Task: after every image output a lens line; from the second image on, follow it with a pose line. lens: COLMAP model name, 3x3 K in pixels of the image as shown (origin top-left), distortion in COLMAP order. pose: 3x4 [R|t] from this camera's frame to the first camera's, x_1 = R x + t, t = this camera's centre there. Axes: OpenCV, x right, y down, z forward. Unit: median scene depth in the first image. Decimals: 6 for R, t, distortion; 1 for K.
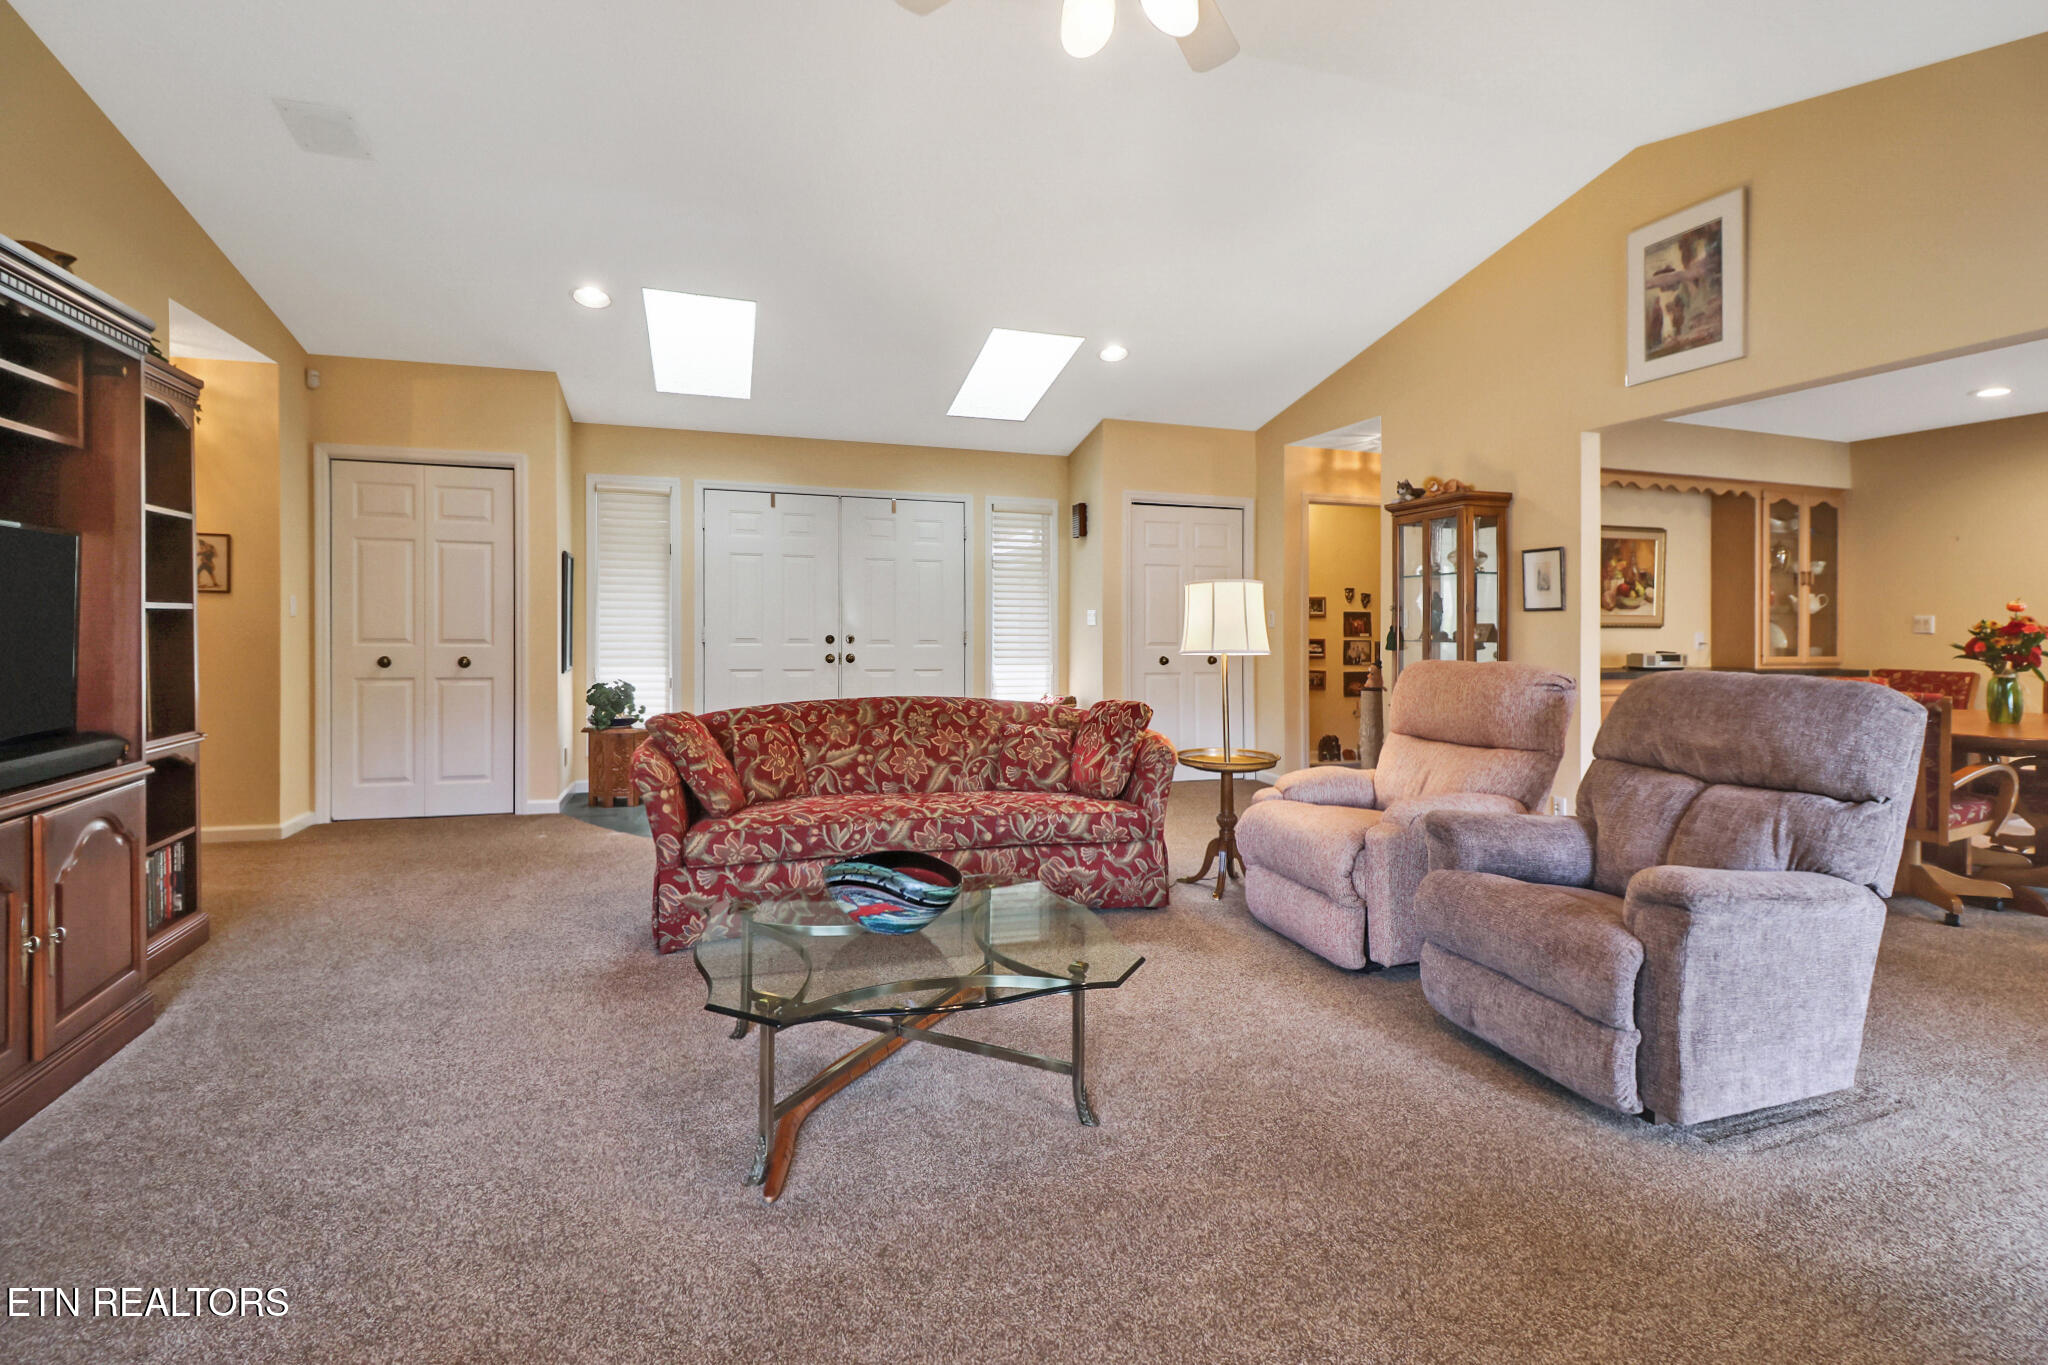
lens RADIAL K [[970.2, 0, 1062.7], [0, 970.2, 630.8], [0, 0, 1]] dist [-0.003137, -0.001001]
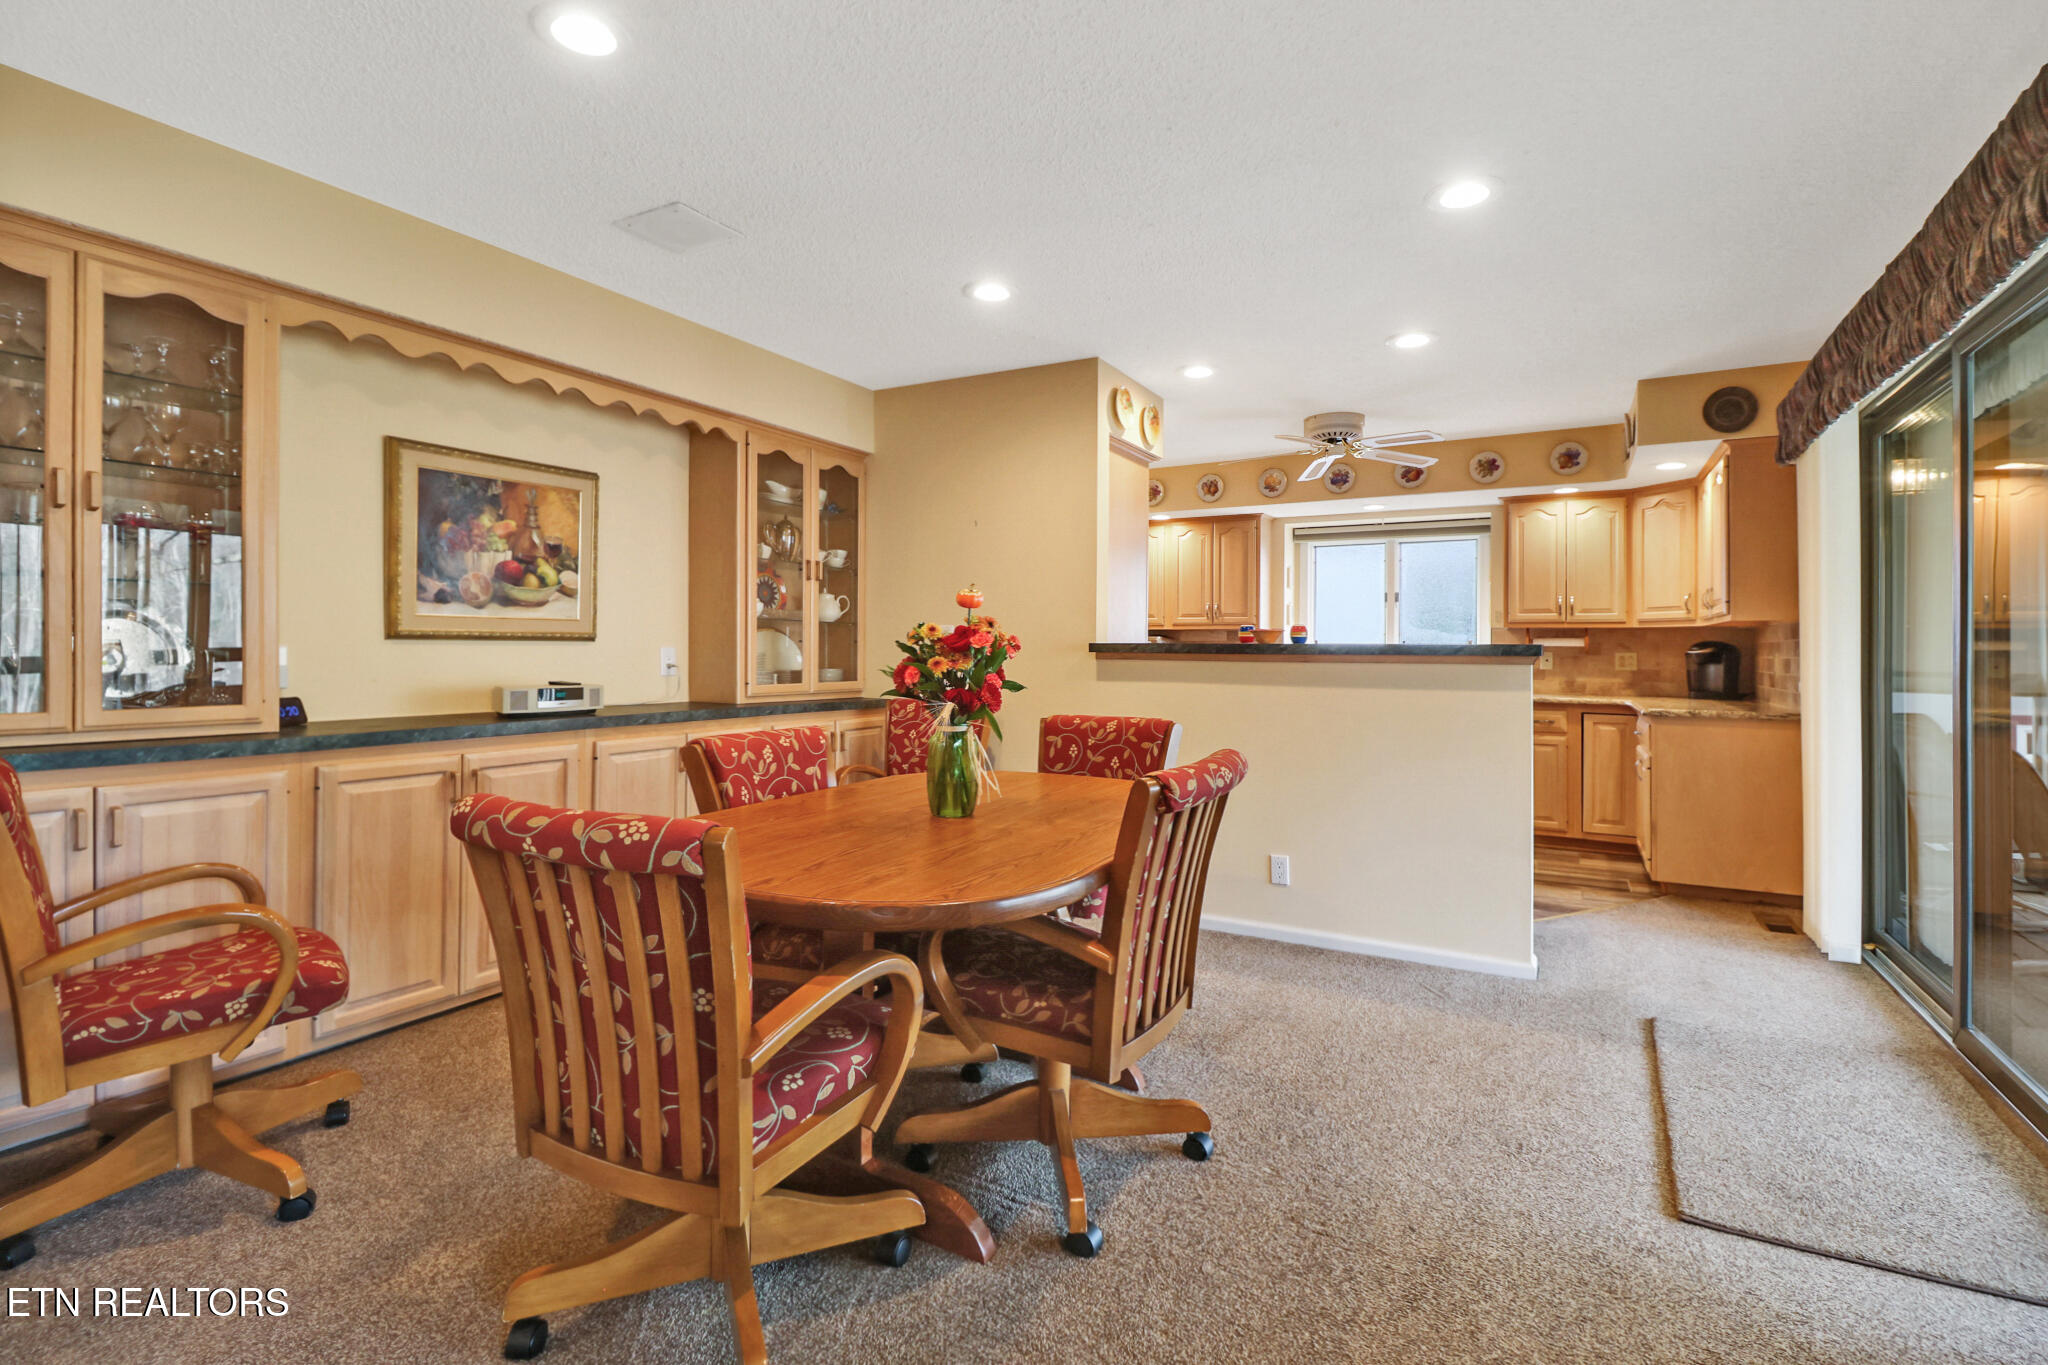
lens RADIAL K [[970.2, 0, 1025.9], [0, 970.2, 665.5], [0, 0, 1]] dist [-0.003137, -0.001001]
pose [[0.761167, -0.009390, 0.648488, 0.438185], [-0.001900, 0.999859, 0.016708, 0.002079], [-0.648553, -0.013950, 0.761042, 0.376015]]
